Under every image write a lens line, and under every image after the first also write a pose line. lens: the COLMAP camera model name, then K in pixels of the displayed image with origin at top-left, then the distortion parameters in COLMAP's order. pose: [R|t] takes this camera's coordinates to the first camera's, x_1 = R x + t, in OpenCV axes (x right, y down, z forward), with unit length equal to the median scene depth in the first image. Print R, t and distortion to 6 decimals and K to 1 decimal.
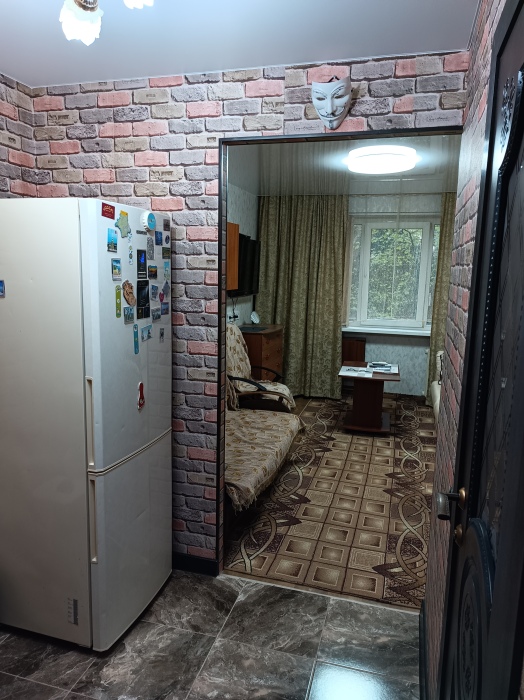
lens RADIAL K [[501.3, 0, 261.3], [0, 501.3, 349.7], [0, 0, 1]] dist [0.040018, -0.043055]
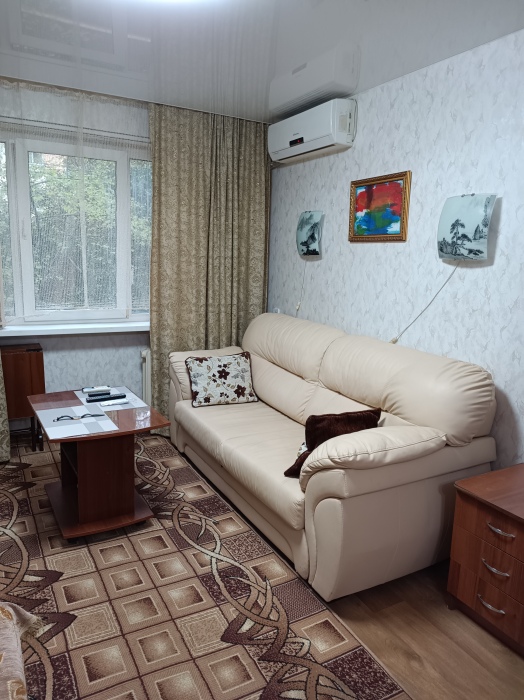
lens RADIAL K [[501.3, 0, 259.3], [0, 501.3, 349.9], [0, 0, 1]] dist [0.040018, -0.043055]
pose [[0.709296, -0.129455, 0.692922, -0.020230], [0.096629, 0.991569, 0.086336, -0.047107], [-0.698257, 0.005718, 0.715825, 0.452132]]
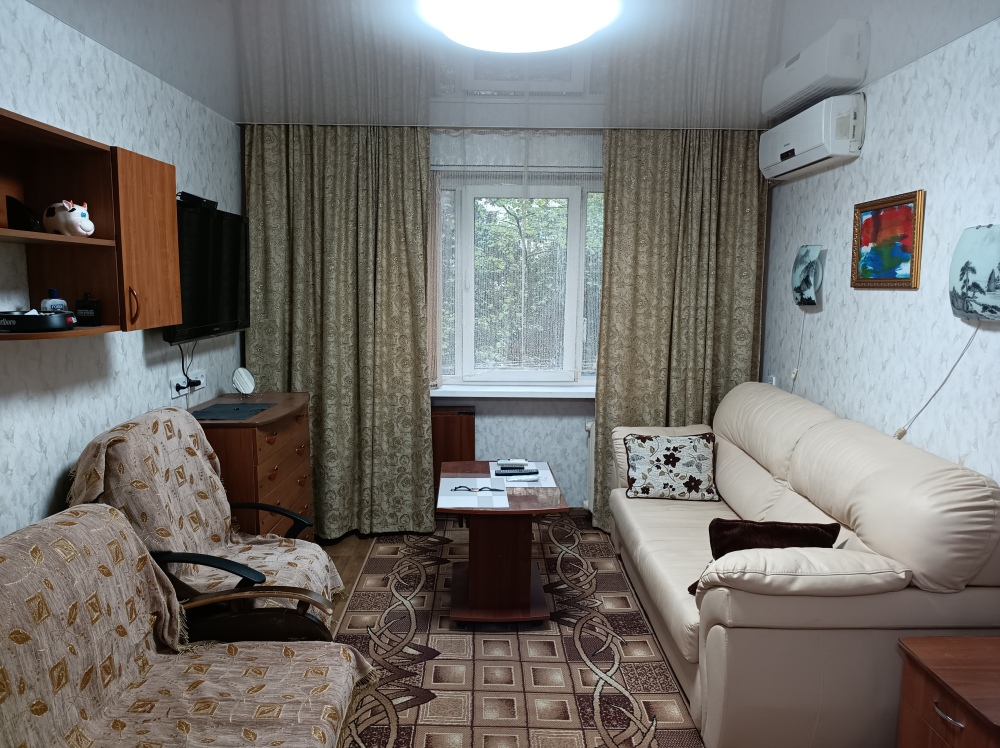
lens RADIAL K [[716.2, 0, 501.2], [0, 716.2, 372.6], [0, 0, 1]] dist [0.040018, -0.043055]
pose [[0.957290, -0.050349, 0.284711, 0.027459], [0.058760, 0.998050, -0.021074, -0.046084], [-0.283095, 0.036904, 0.958382, 0.313005]]
